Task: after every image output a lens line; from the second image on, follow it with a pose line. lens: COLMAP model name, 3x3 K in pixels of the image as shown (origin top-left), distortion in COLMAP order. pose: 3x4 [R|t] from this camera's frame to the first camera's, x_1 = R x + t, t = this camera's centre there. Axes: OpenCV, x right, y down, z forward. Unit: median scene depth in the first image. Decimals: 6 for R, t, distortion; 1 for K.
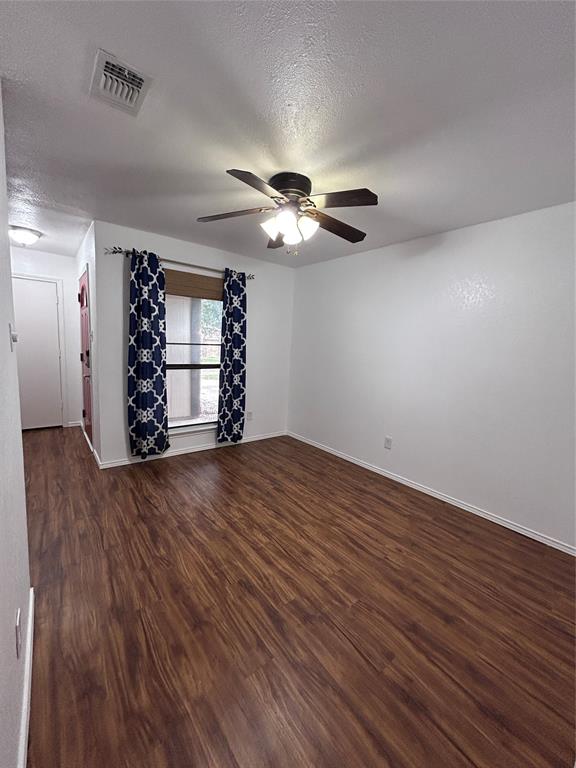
lens RADIAL K [[309.2, 0, 287.7], [0, 309.2, 382.6], [0, 0, 1]] dist [-0.001355, 0.000635]
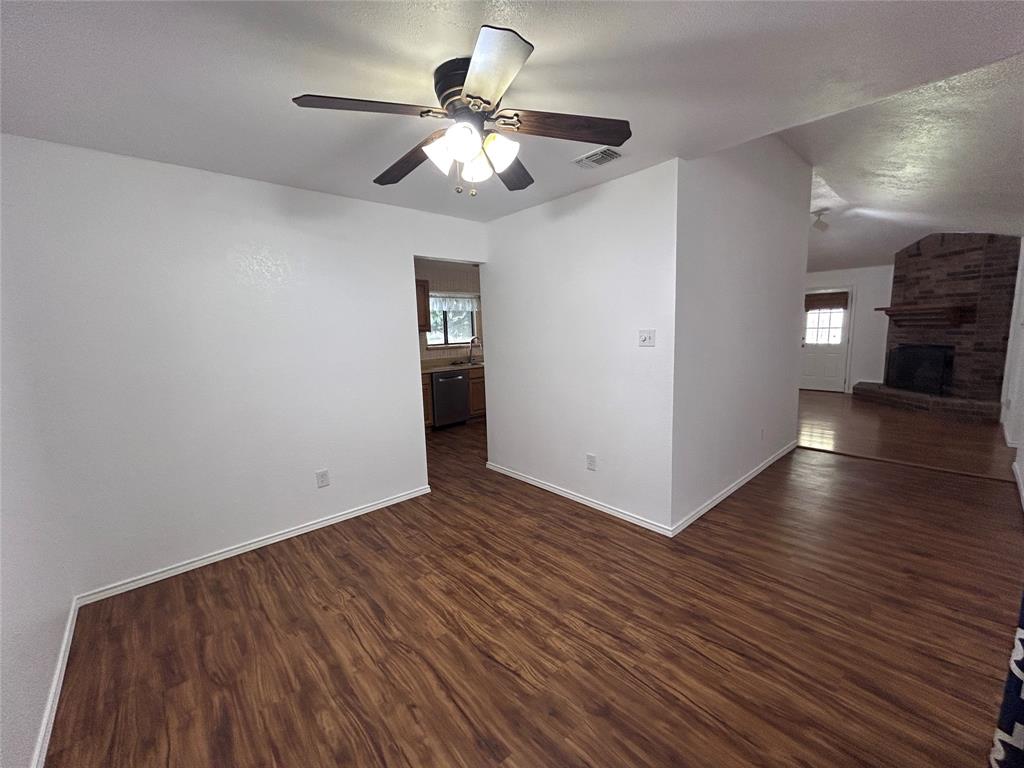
lens RADIAL K [[412.3, 0, 507.8], [0, 412.3, 384.8], [0, 0, 1]] dist [-0.001355, 0.000635]
pose [[-0.998211, -0.011476, -0.058669, -0.021459], [-0.026179, 0.966213, 0.256411, -0.253203], [0.053745, 0.257488, -0.964786, 1.779708]]
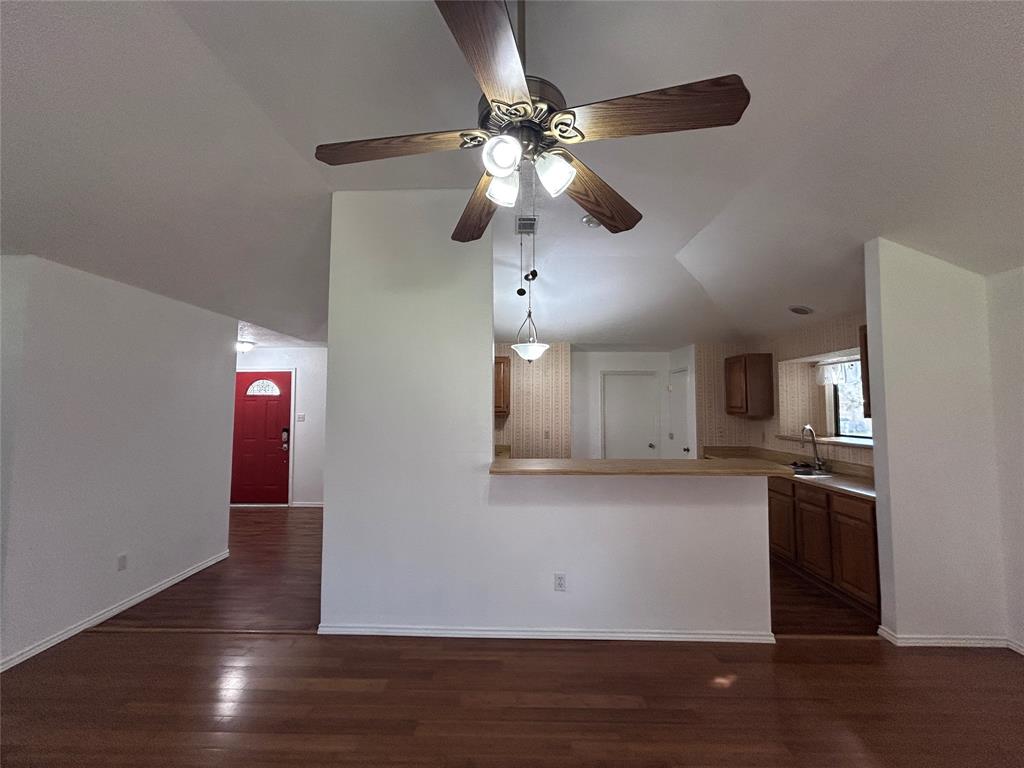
lens RADIAL K [[412.3, 0, 509.8], [0, 412.3, 382.1], [0, 0, 1]] dist [-0.001355, 0.000635]
pose [[0.641040, -0.002320, 0.767504, -2.211277], [0.129072, 0.986079, -0.104824, 0.016895], [-0.756577, 0.166260, 0.632415, -1.433511]]
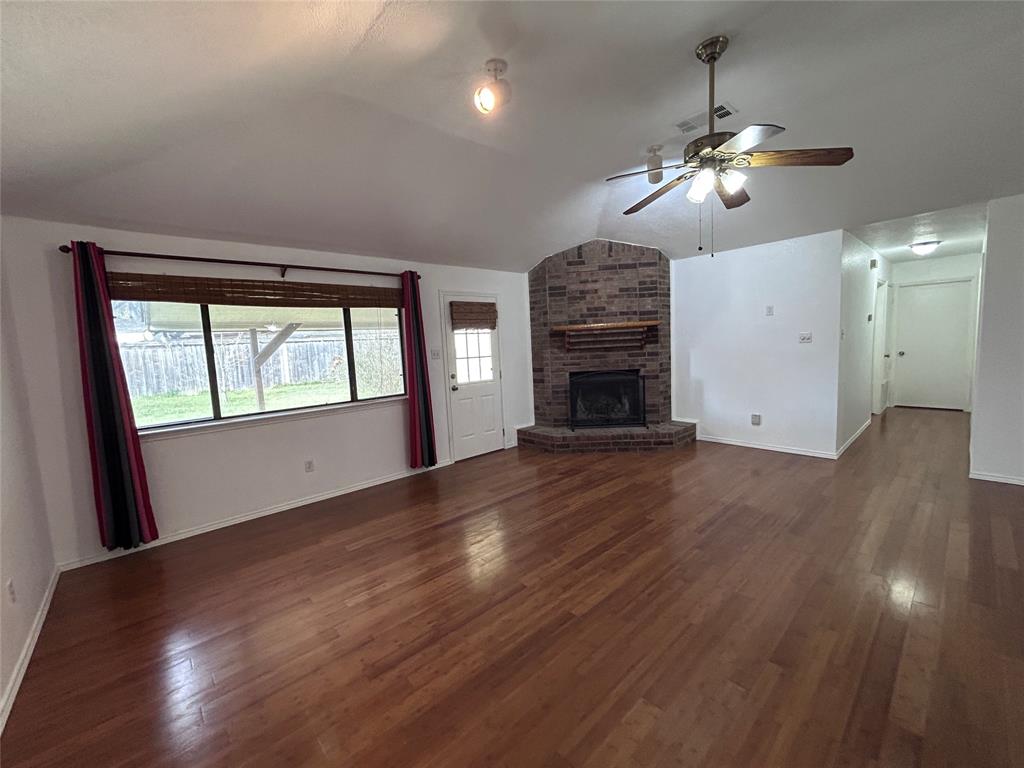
lens RADIAL K [[412.3, 0, 510.8], [0, 412.3, 382.6], [0, 0, 1]] dist [-0.001355, 0.000635]
pose [[0.053183, 0.045875, -0.997530, -0.701723], [-0.074813, 0.996320, 0.041830, 0.154146], [0.995778, 0.072403, 0.056420, -1.642581]]
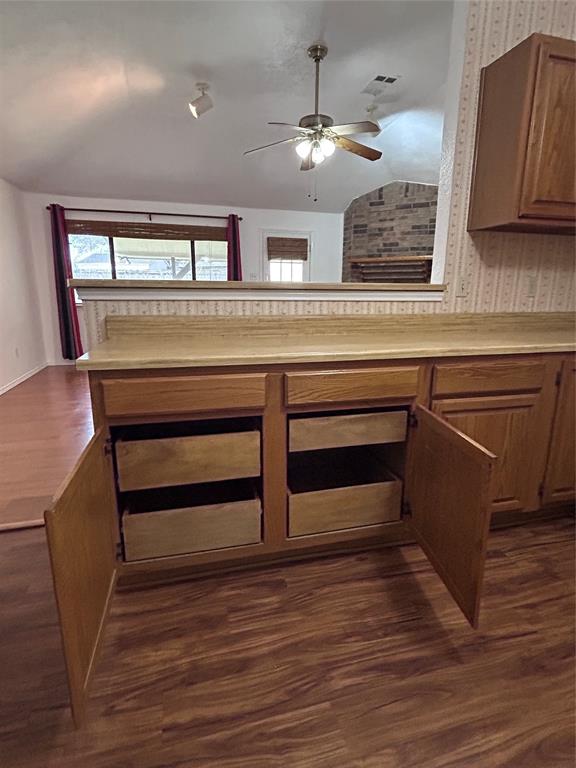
lens RADIAL K [[407.0, 0, 290.0], [0, 407.0, 383.9], [0, 0, 1]] dist [-0.001395, -0.000276]
pose [[-0.385258, 0.155729, -0.909574, -0.165977], [-0.140455, 0.964279, 0.224586, 0.176872], [0.912057, 0.214278, -0.349623, -0.480445]]
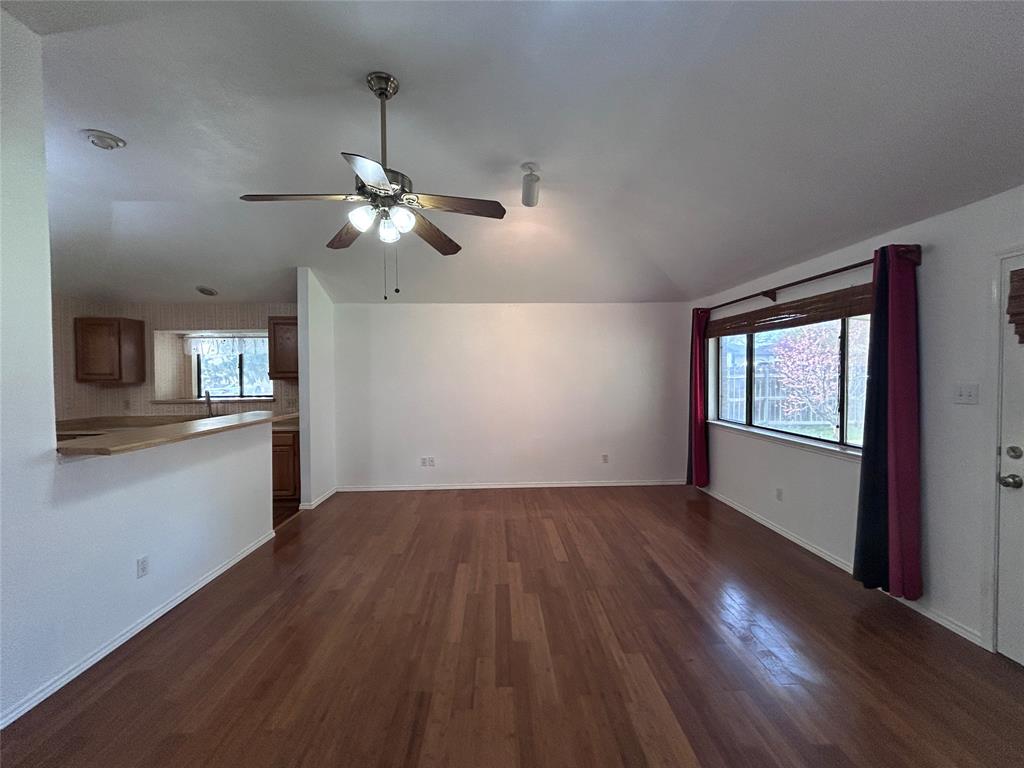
lens RADIAL K [[412.3, 0, 512.3], [0, 412.3, 382.2], [0, 0, 1]] dist [-0.001355, 0.000635]
pose [[-0.805054, -0.052709, 0.590855, -2.572839], [0.044431, 0.987889, 0.148665, -0.102455], [-0.591535, 0.145936, -0.792962, -0.465718]]
